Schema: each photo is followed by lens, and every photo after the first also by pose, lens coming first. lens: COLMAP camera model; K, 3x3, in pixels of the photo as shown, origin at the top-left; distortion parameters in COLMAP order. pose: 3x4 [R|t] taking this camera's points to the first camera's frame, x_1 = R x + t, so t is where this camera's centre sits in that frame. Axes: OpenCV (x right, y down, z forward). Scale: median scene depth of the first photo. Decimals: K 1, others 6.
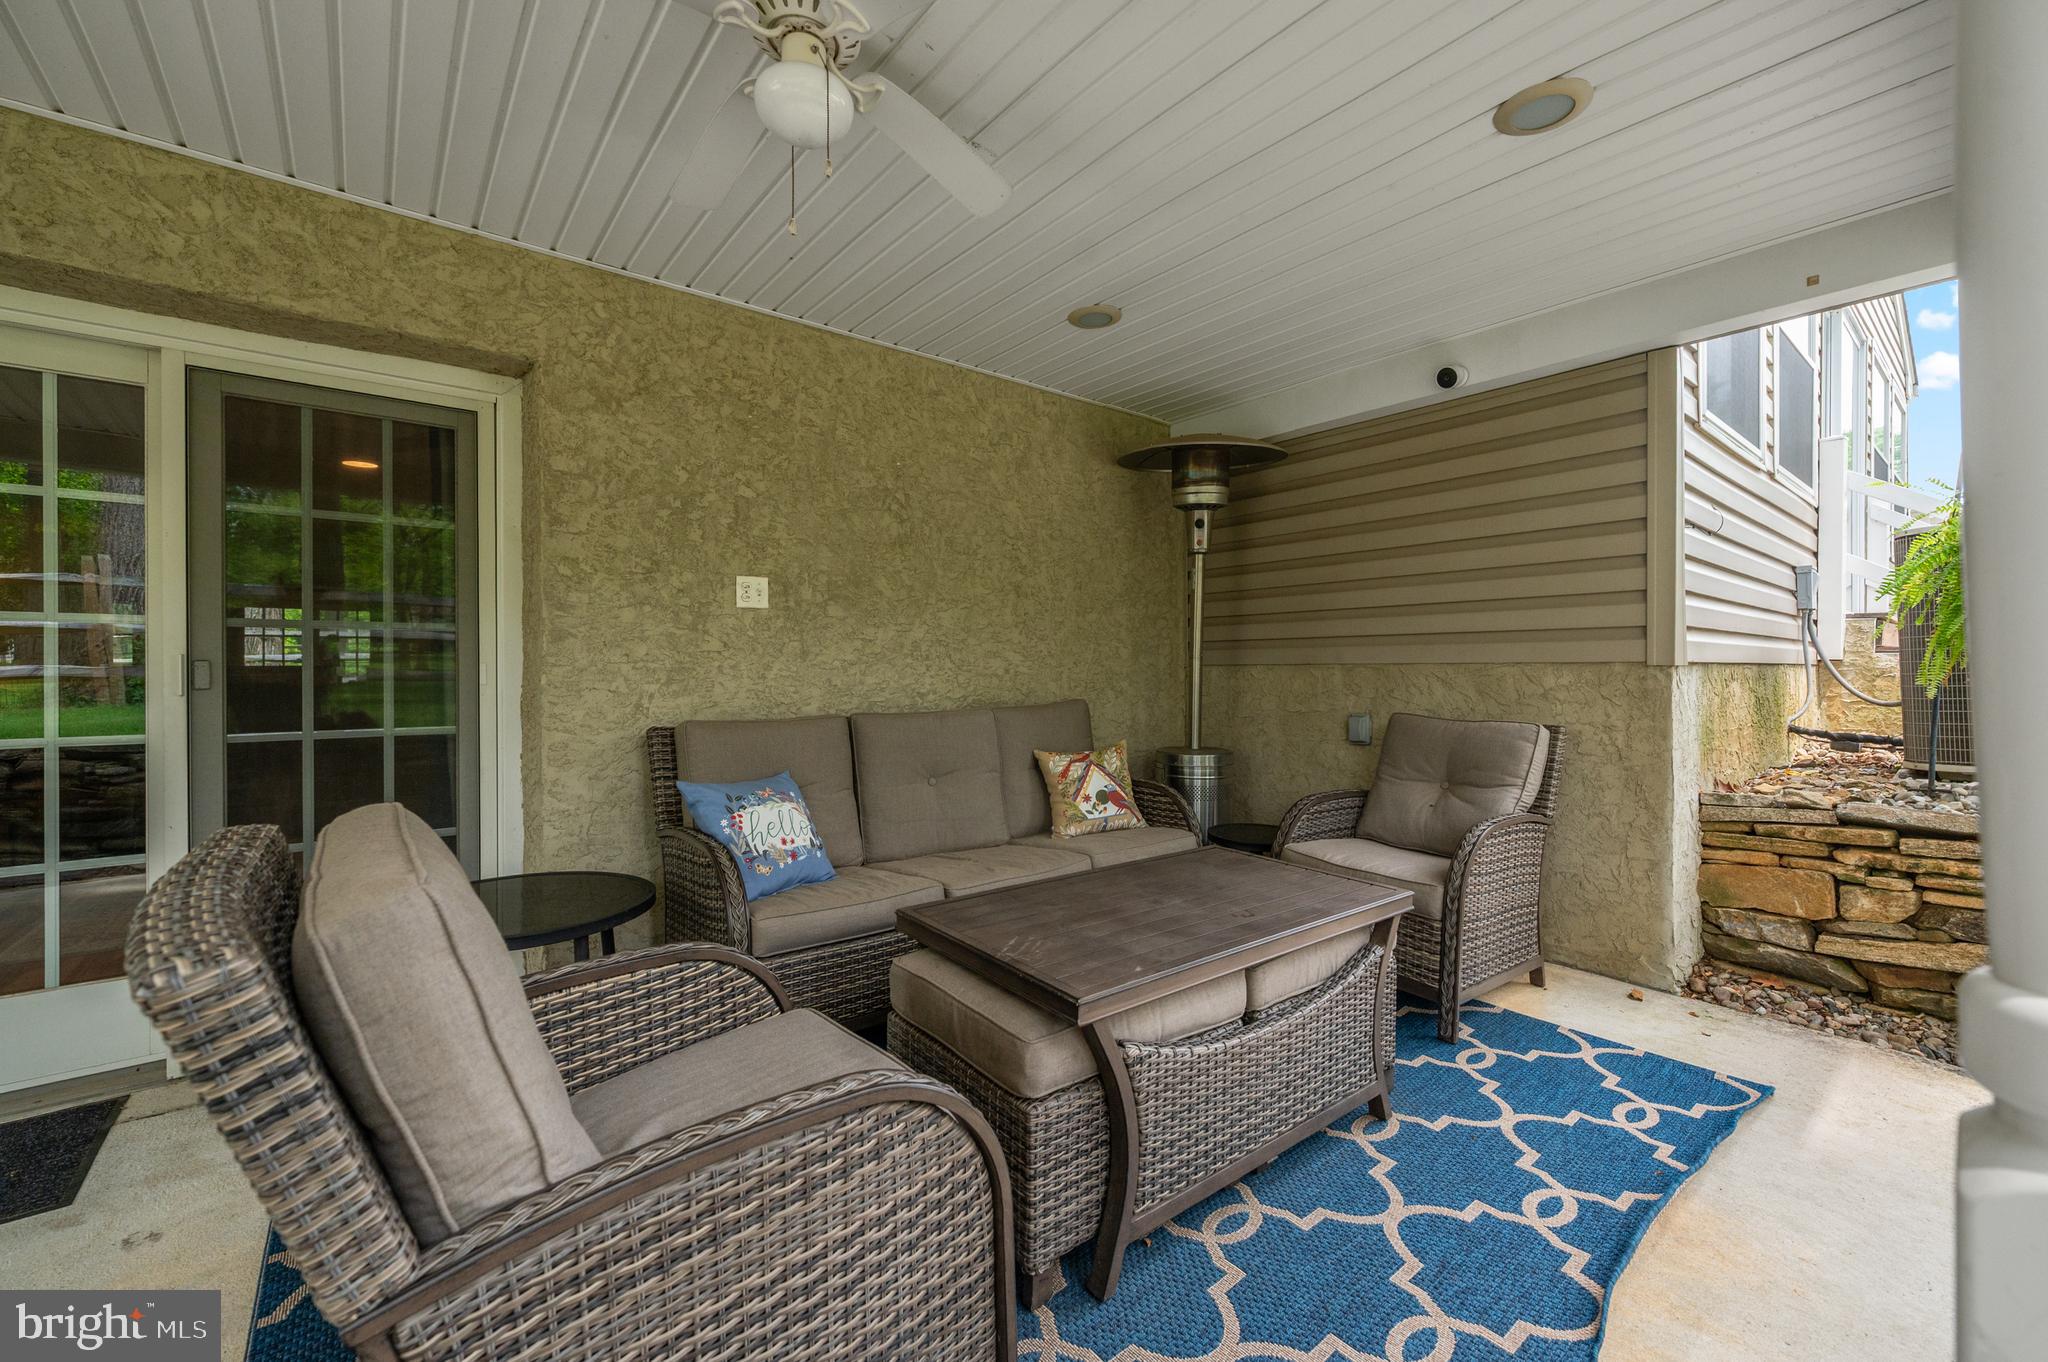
lens RADIAL K [[833.8, 0, 1035.0], [0, 833.8, 668.5], [0, 0, 1]] dist [-0.002088, 0.001278]
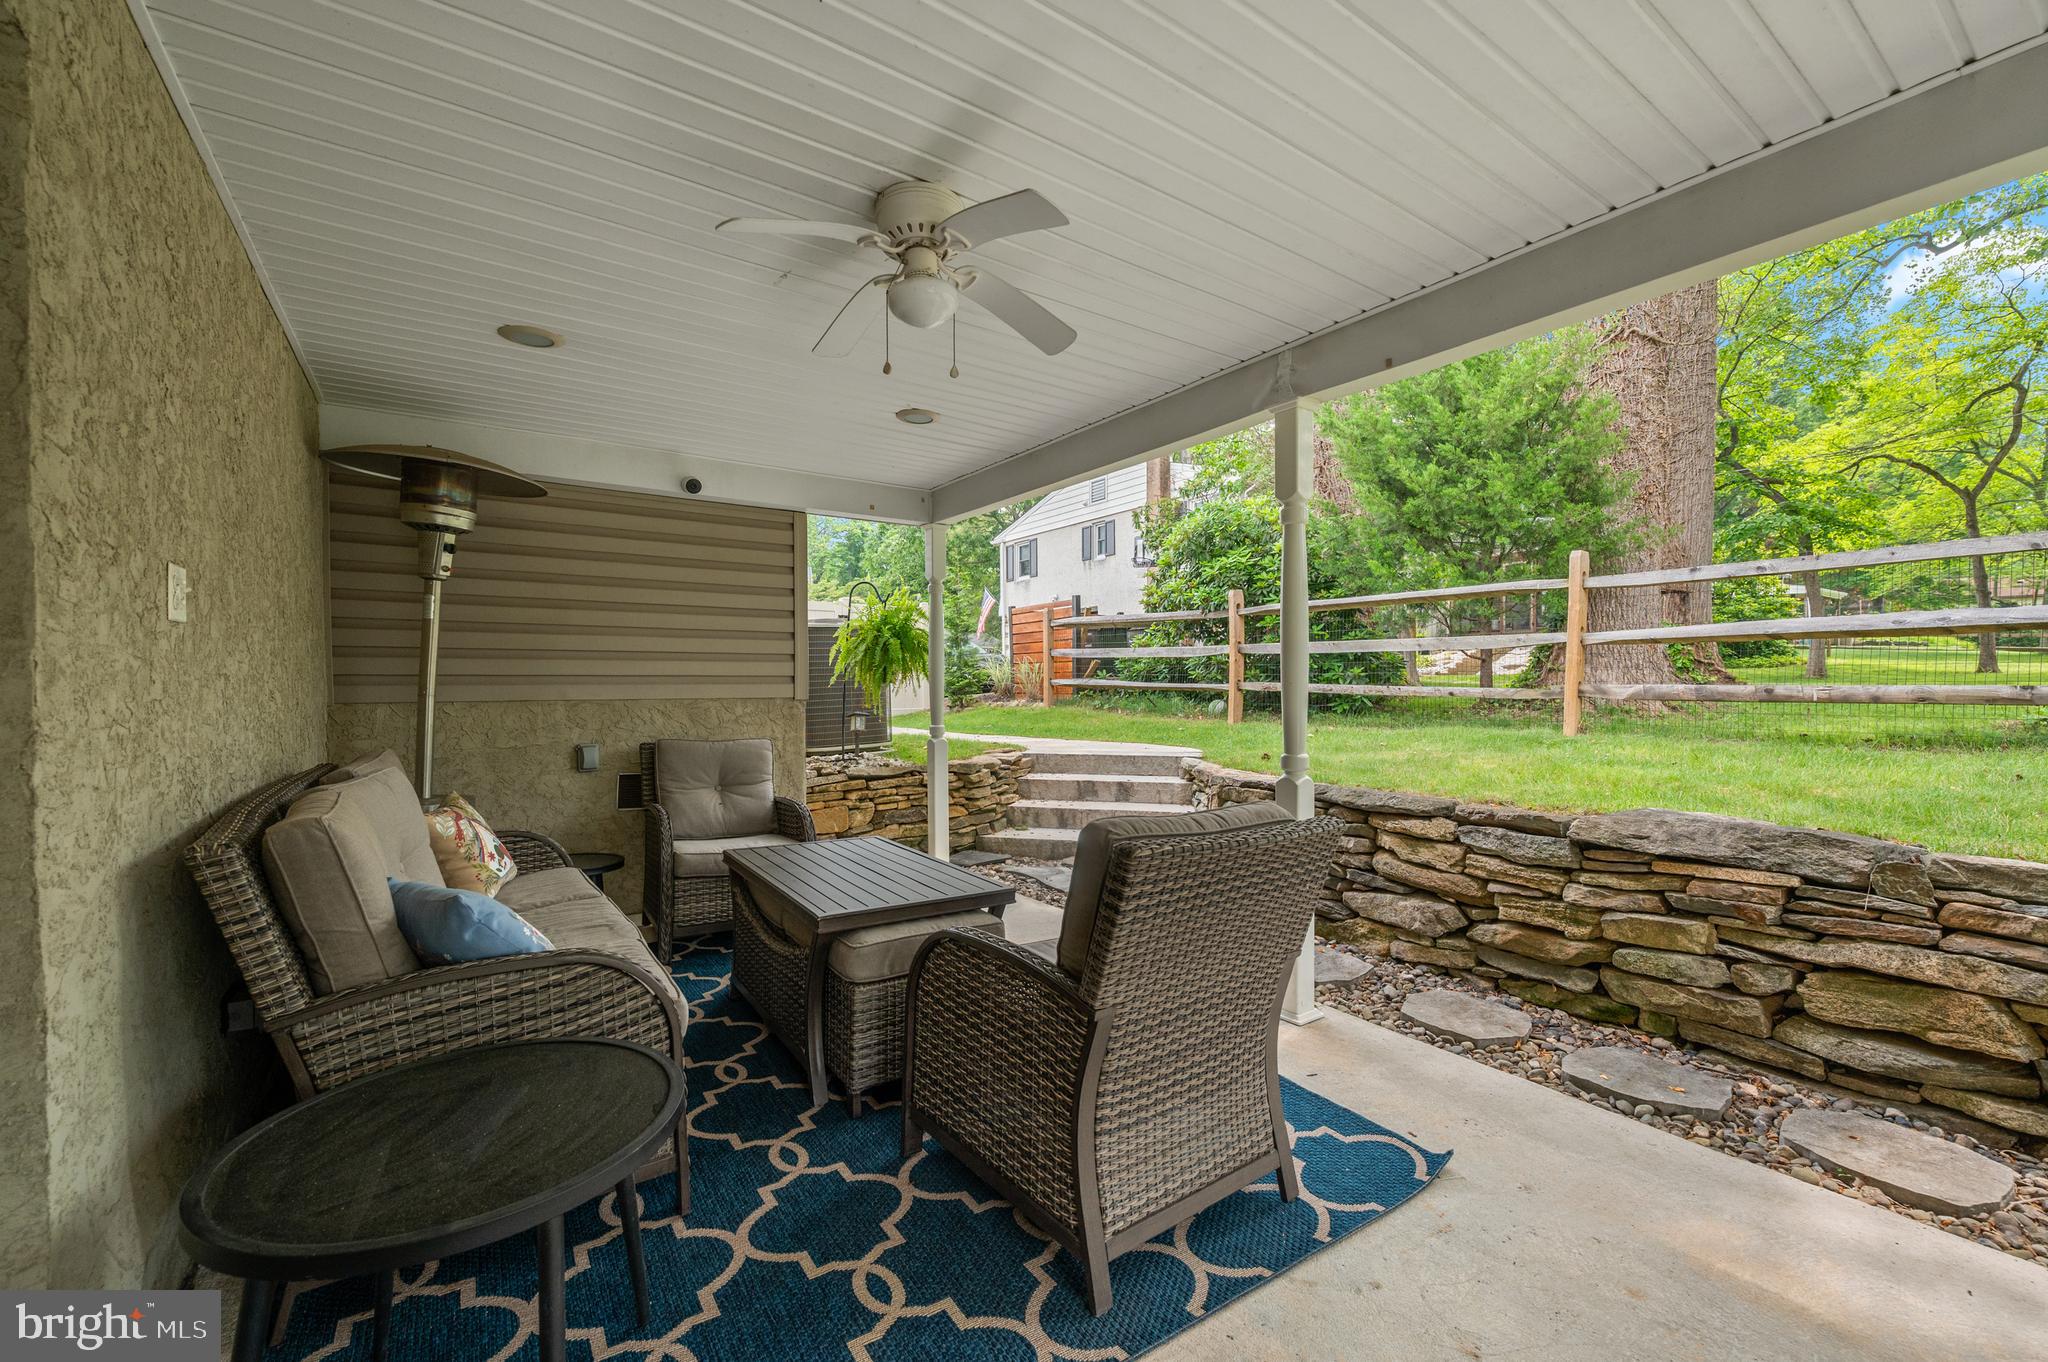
lens RADIAL K [[833.8, 0, 1029.4], [0, 833.8, 681.1], [0, 0, 1]] dist [-0.002088, 0.001278]
pose [[0.077138, 0.006437, 0.997000, -0.793205], [0.002684, 0.999974, -0.006664, -0.025067], [-0.997017, 0.003190, 0.077119, 0.357825]]
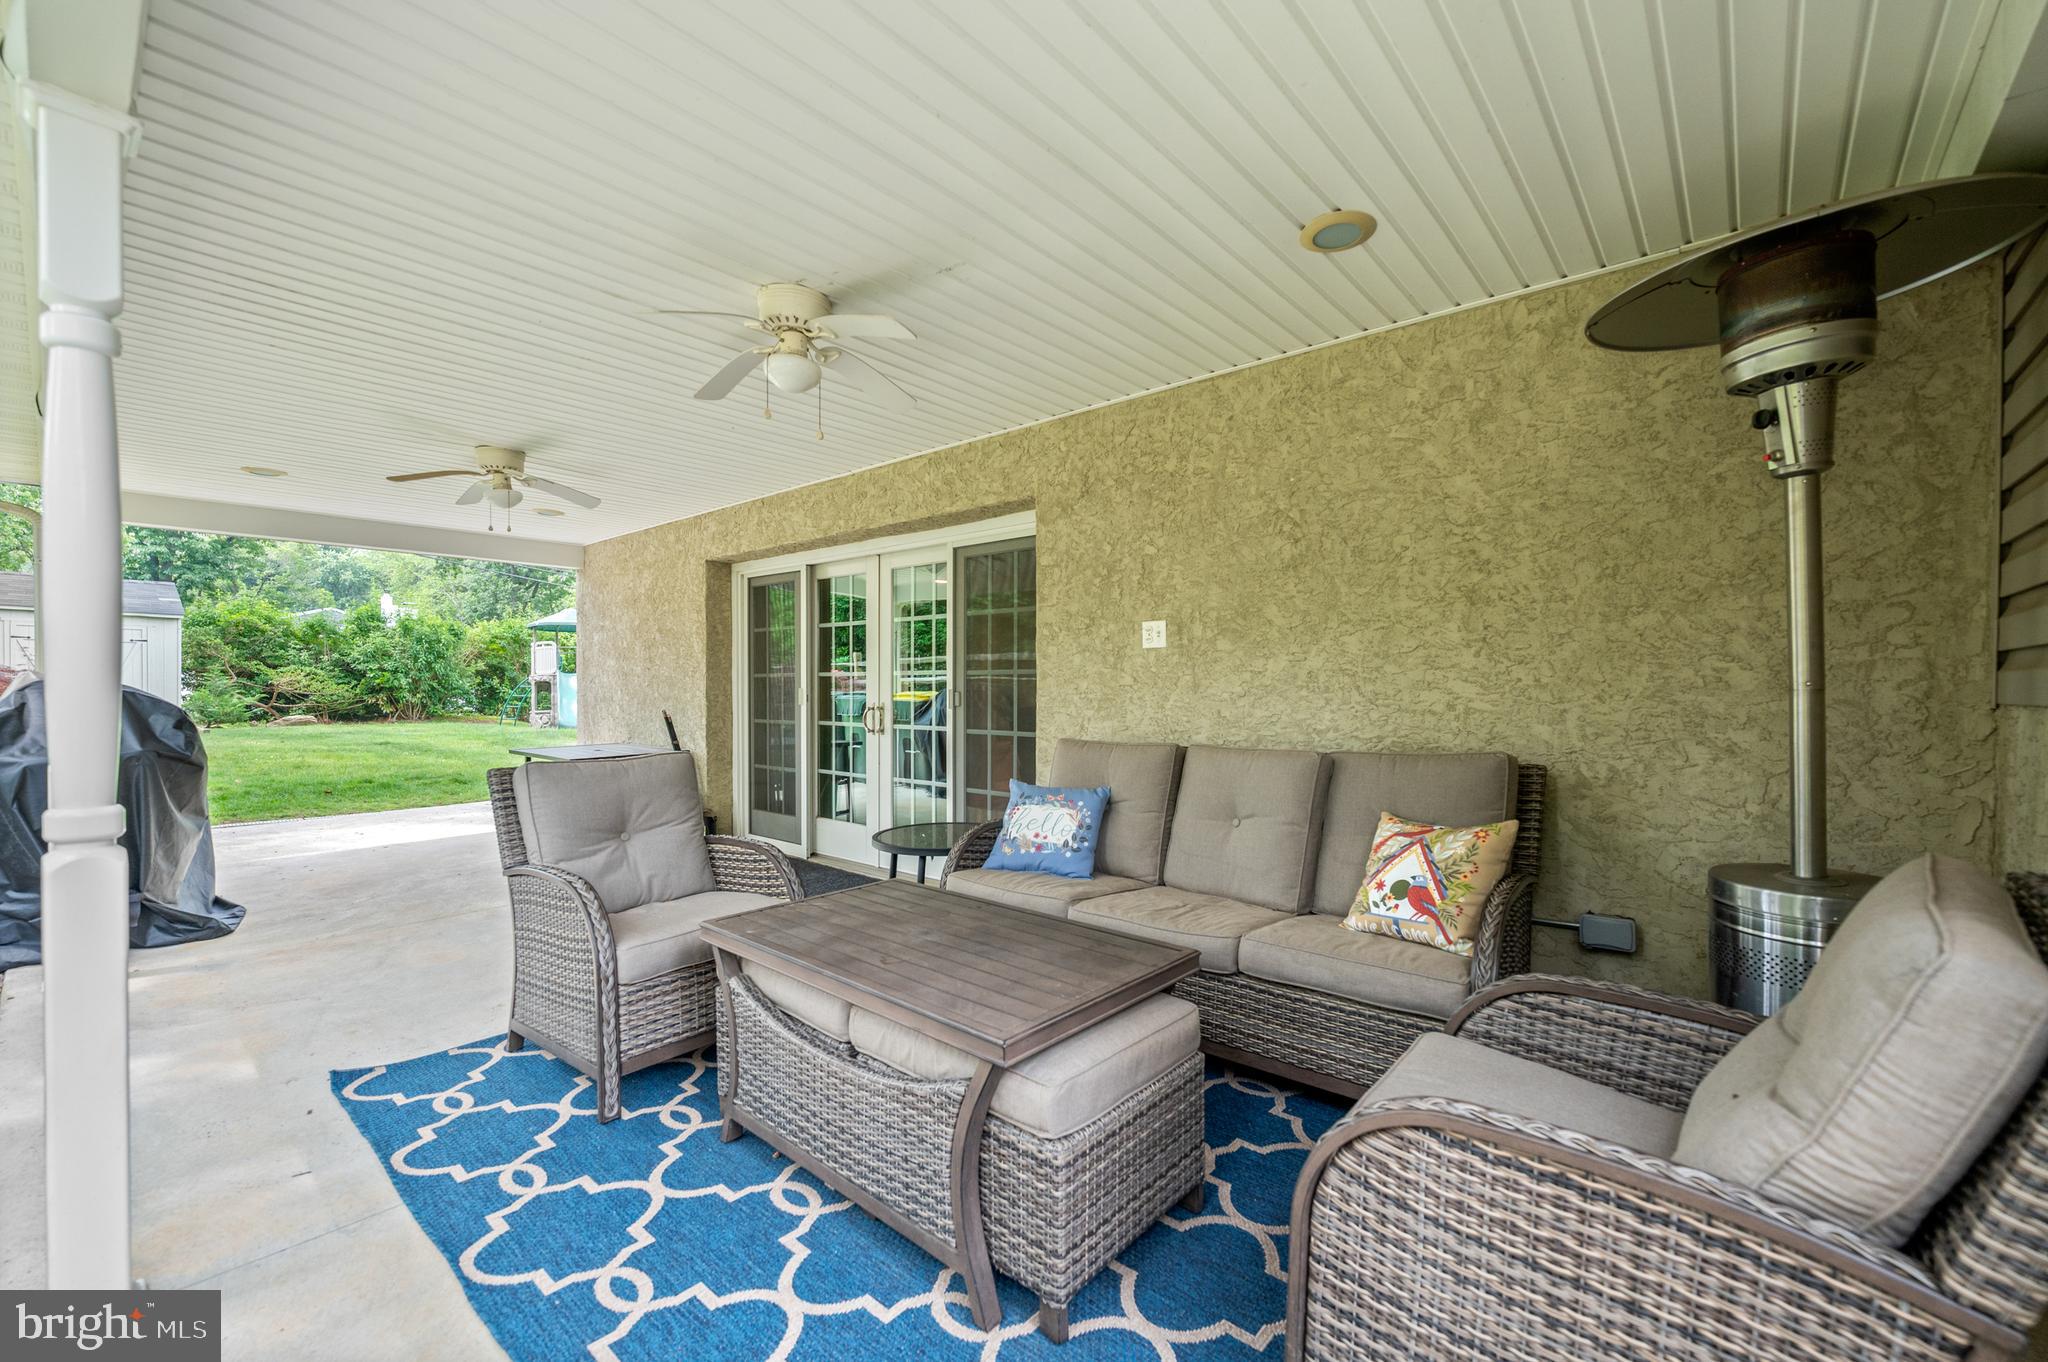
lens RADIAL K [[833.8, 0, 1029.4], [0, 833.8, 695.0], [0, 0, 1]] dist [-0.002088, 0.001278]
pose [[0.173742, 0.010649, -0.984734, 0.730446], [-0.002238, 0.999943, 0.010419, -0.016914], [0.984789, 0.000394, 0.173756, 0.580640]]
